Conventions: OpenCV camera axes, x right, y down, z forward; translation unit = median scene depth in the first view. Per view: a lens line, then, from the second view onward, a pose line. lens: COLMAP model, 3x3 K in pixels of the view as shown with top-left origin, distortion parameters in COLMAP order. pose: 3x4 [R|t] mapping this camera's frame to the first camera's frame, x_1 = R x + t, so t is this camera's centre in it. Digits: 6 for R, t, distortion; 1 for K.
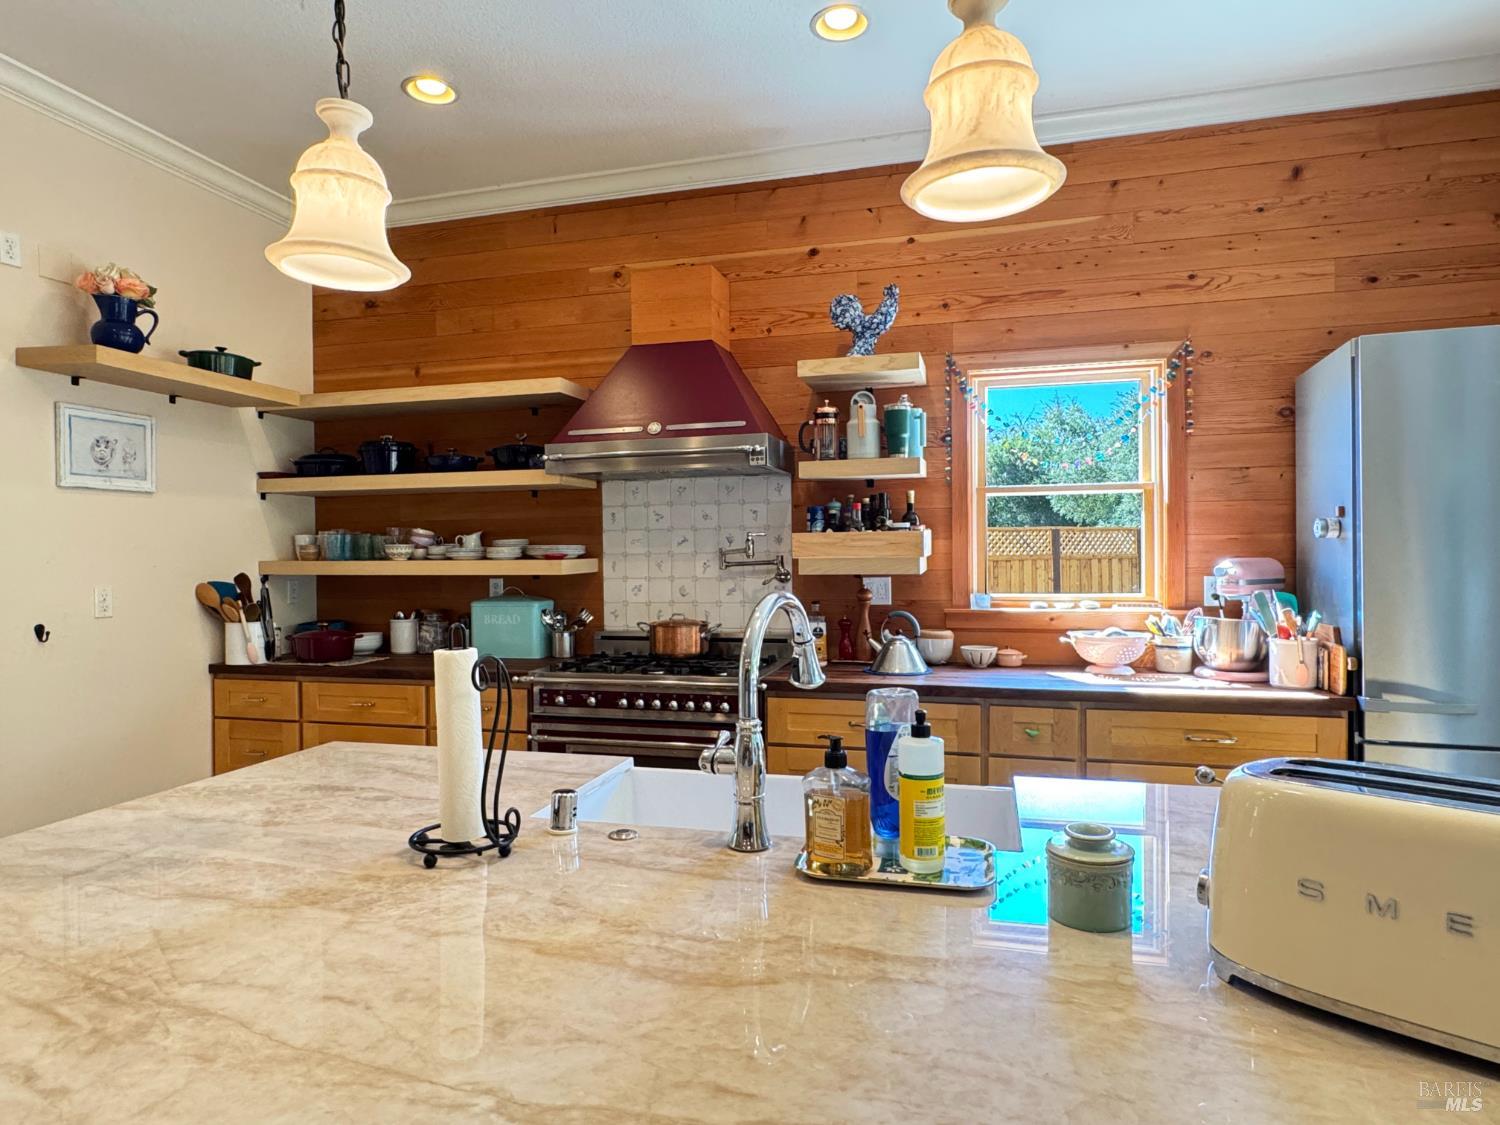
lens RADIAL K [[888.0, 0, 745.1], [0, 888.0, 563.6], [0, 0, 1]] dist [-0.003392, 0.002563]
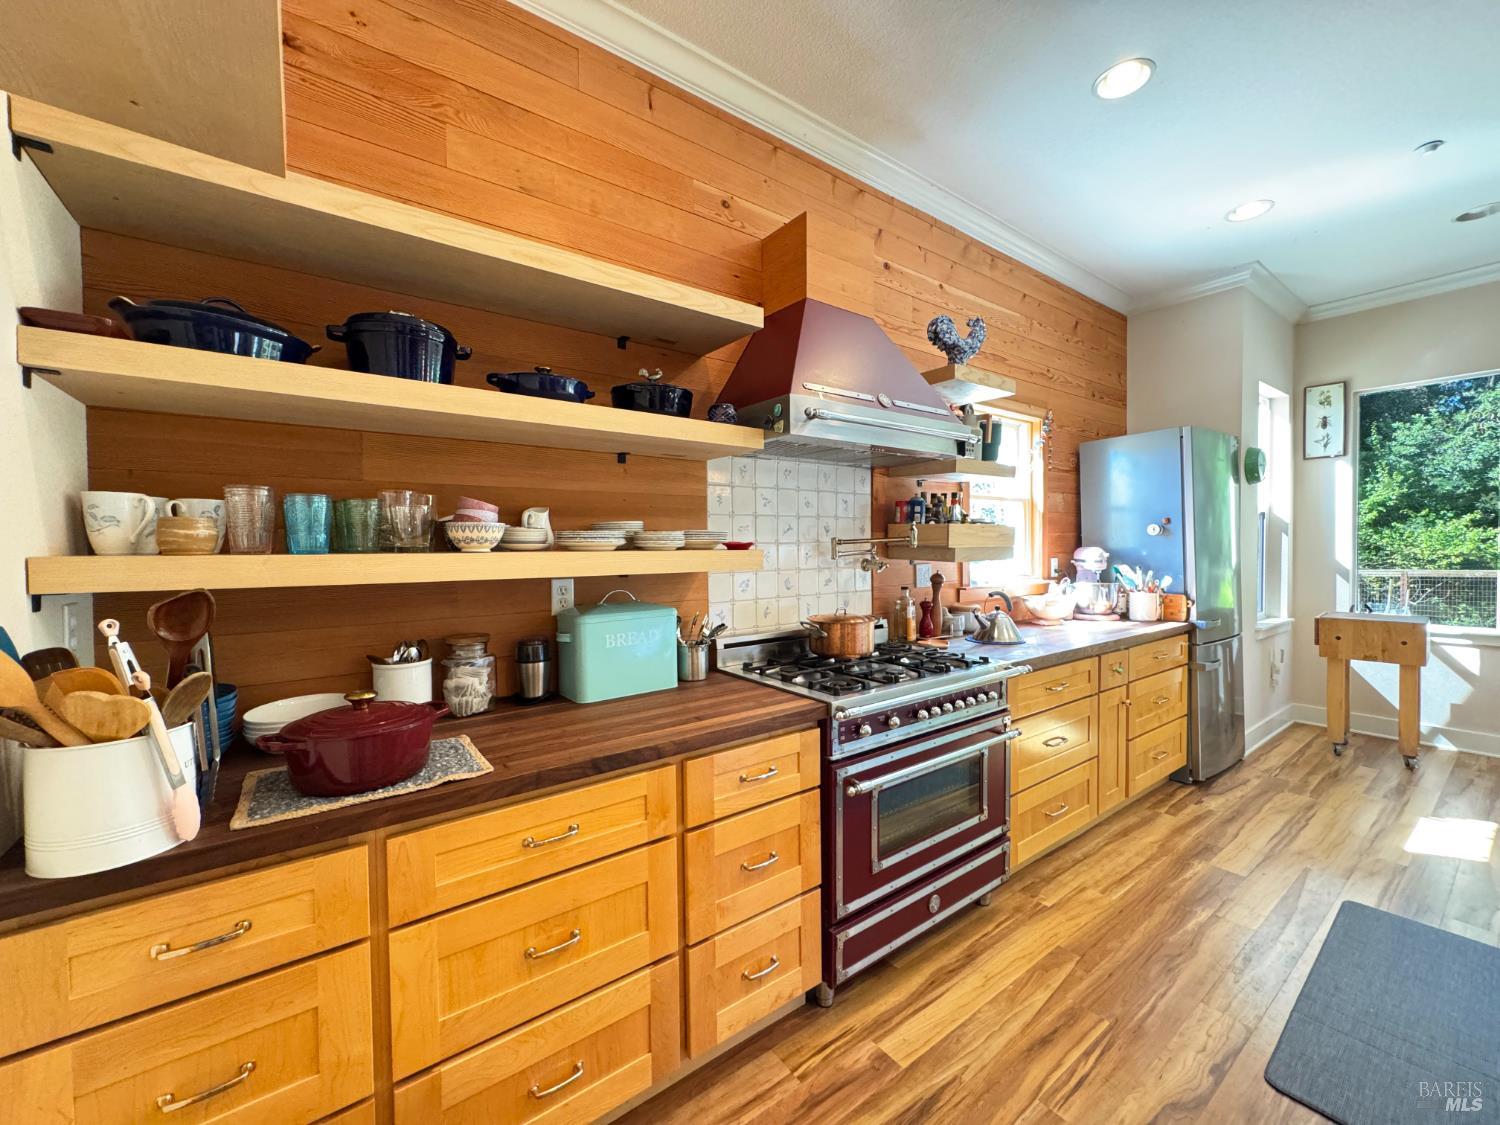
lens RADIAL K [[600.7, 0, 750.8], [0, 600.7, 559.7], [0, 0, 1]] dist [-0.003859, 0.000851]
pose [[0.616773, -0.015265, 0.786993, -0.639848], [0.011598, 0.999880, 0.010305, -0.000967], [-0.787055, 0.002771, 0.616876, 0.713639]]
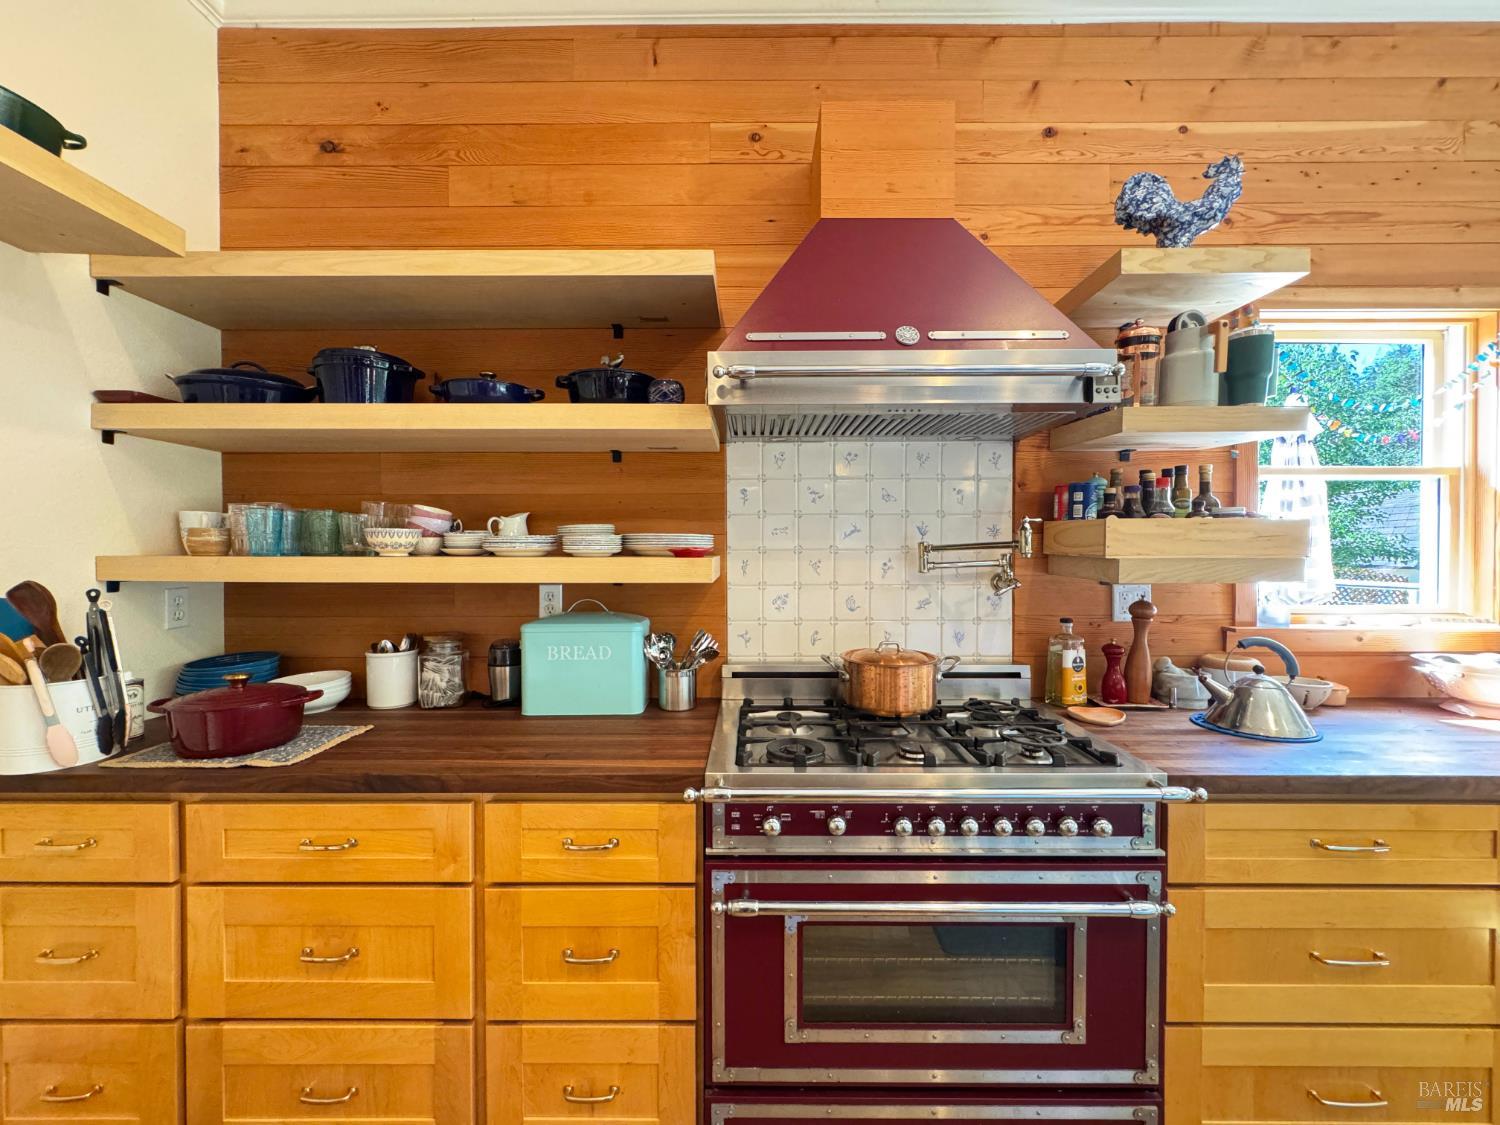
lens RADIAL K [[600.7, 0, 750.1], [0, 600.7, 560.1], [0, 0, 1]] dist [-0.003859, 0.000851]
pose [[0.965589, 0.005618, 0.260013, -0.296204], [-0.005513, 0.999984, -0.001133, -0.002184], [-0.260015, -0.000340, 0.965605, 0.624271]]
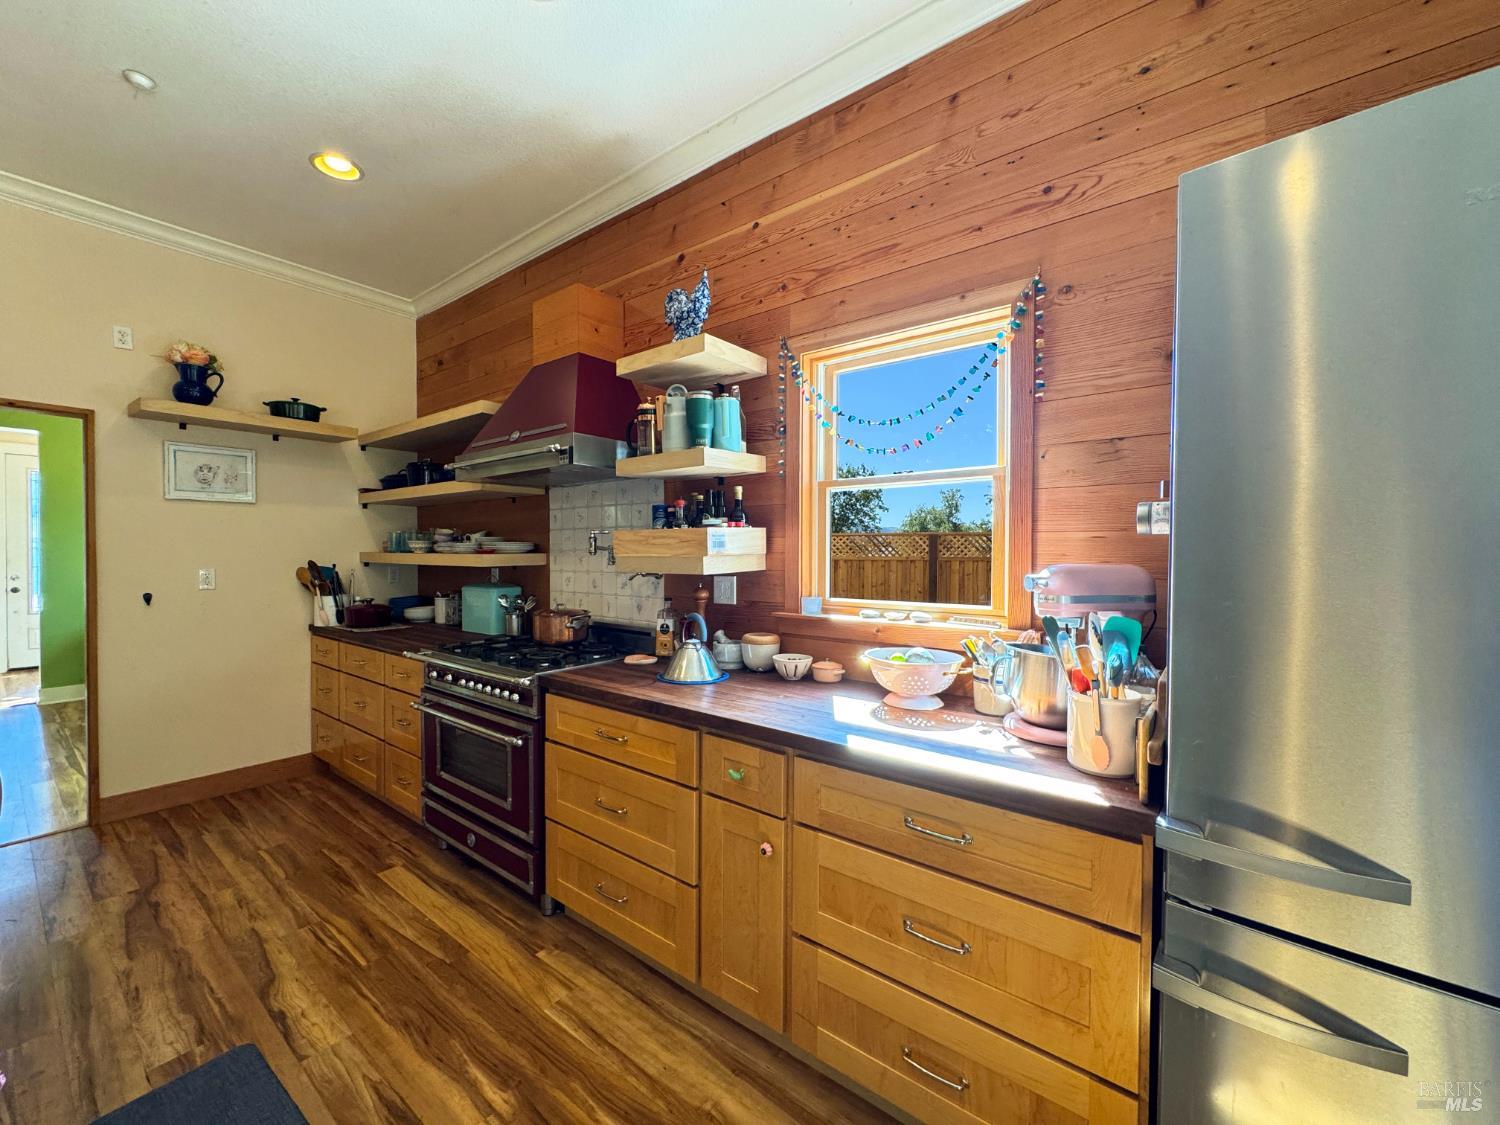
lens RADIAL K [[600.7, 0, 749.0], [0, 600.7, 559.5], [0, 0, 1]] dist [-0.003859, 0.000851]
pose [[0.924660, 0.017157, -0.380406, 0.441345], [-0.015866, 0.999853, 0.006530, -0.008065], [0.380462, -0.000002, 0.924796, 0.407487]]
